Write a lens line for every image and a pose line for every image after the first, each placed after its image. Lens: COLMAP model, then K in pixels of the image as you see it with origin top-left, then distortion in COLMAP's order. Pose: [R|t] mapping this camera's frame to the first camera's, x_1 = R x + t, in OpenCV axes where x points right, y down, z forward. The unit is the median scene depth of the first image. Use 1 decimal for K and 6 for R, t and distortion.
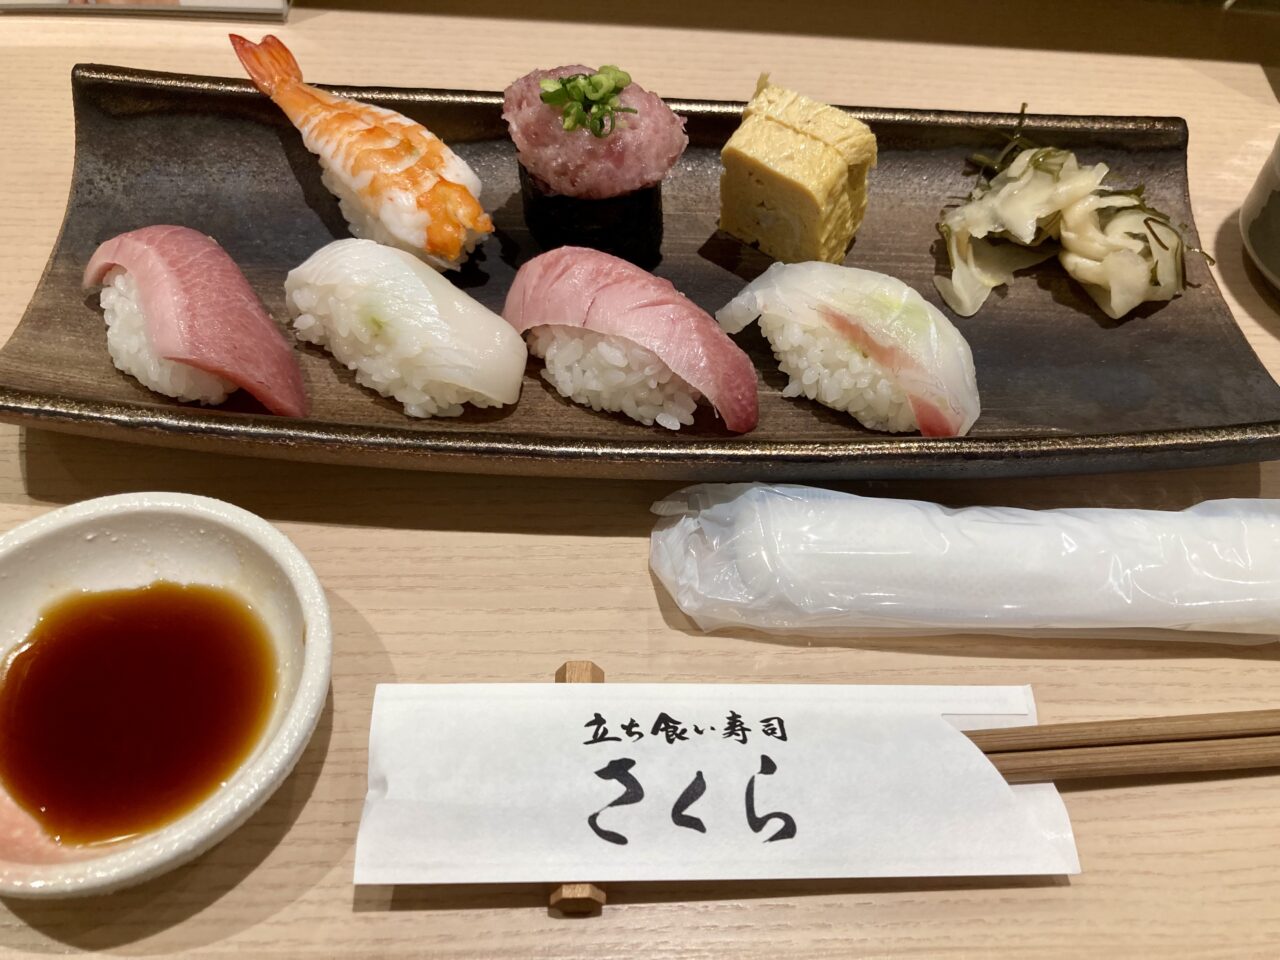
lens RADIAL K [[1092.6, 0, 640.0], [0, 1092.6, 480.0], [0, 0, 1]] dist [0.016422, -0.000718]
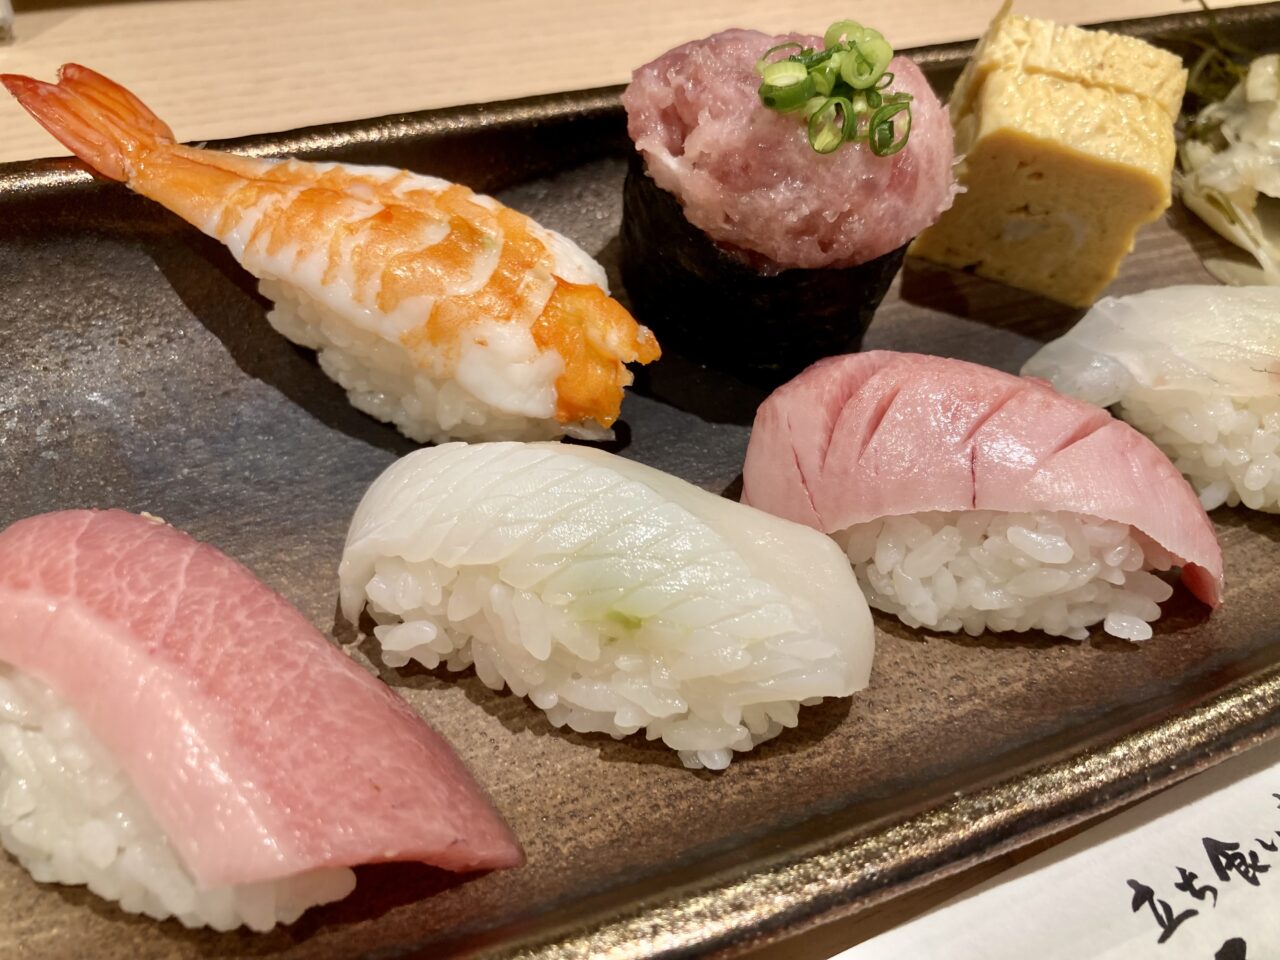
lens RADIAL K [[1122.5, 0, 640.5], [0, 1122.5, 456.9], [0, 0, 1]] dist [0.101507, -0.212318]
pose [[0.925230, -0.251479, 0.284091, -0.320653], [0.246081, 0.967679, 0.055156, -0.214505], [-0.288779, 0.018877, 0.957210, 0.471836]]
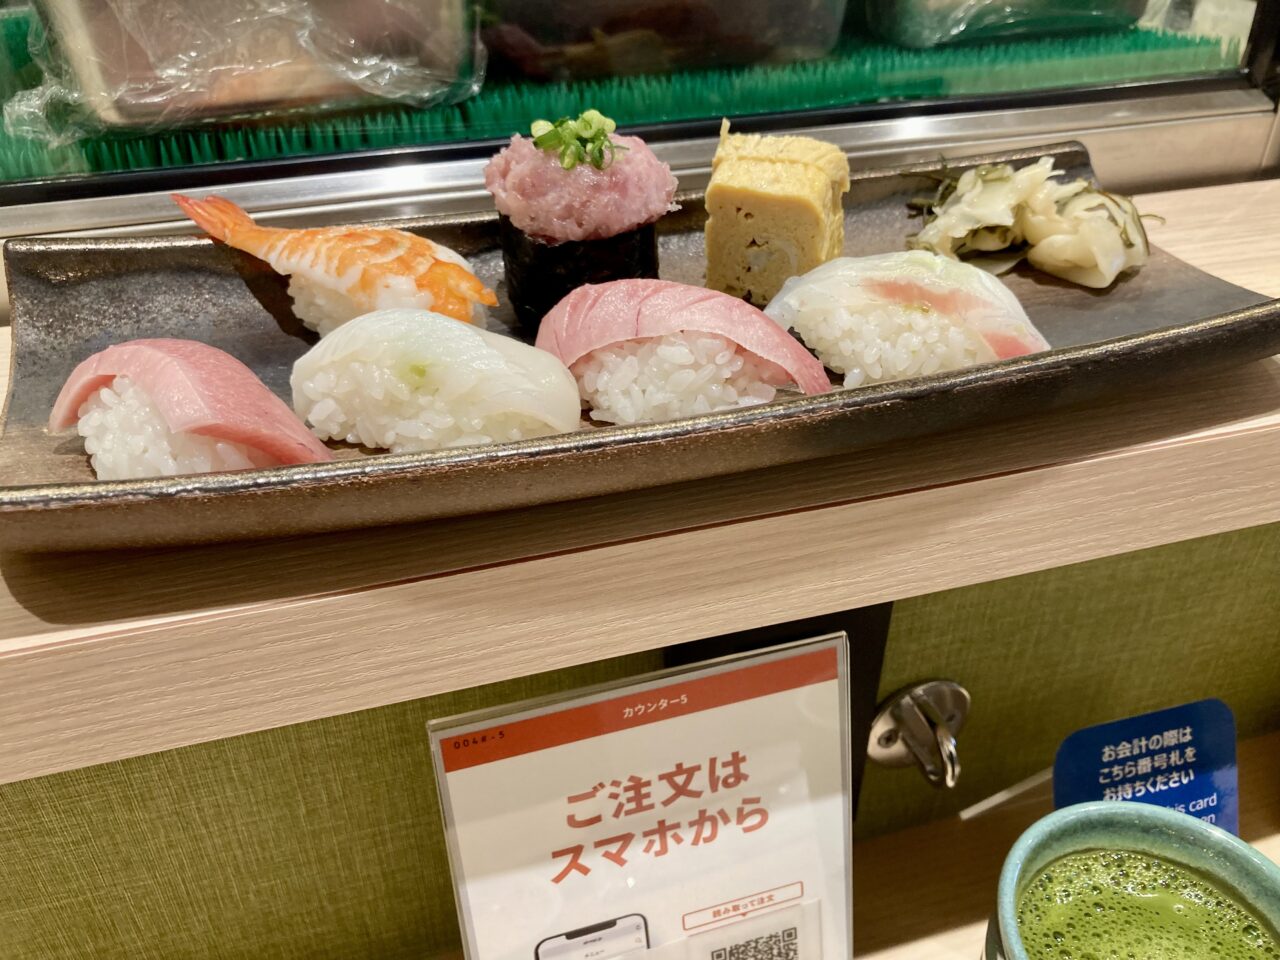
lens RADIAL K [[1092.6, 0, 640.0], [0, 1092.6, 480.0], [0, 0, 1]] dist [0.016422, -0.000718]
pose [[0.962563, -0.206195, 0.175945, -0.217089], [0.251065, 0.922885, -0.291975, 0.222623], [-0.102173, 0.325218, 0.940103, 0.152025]]
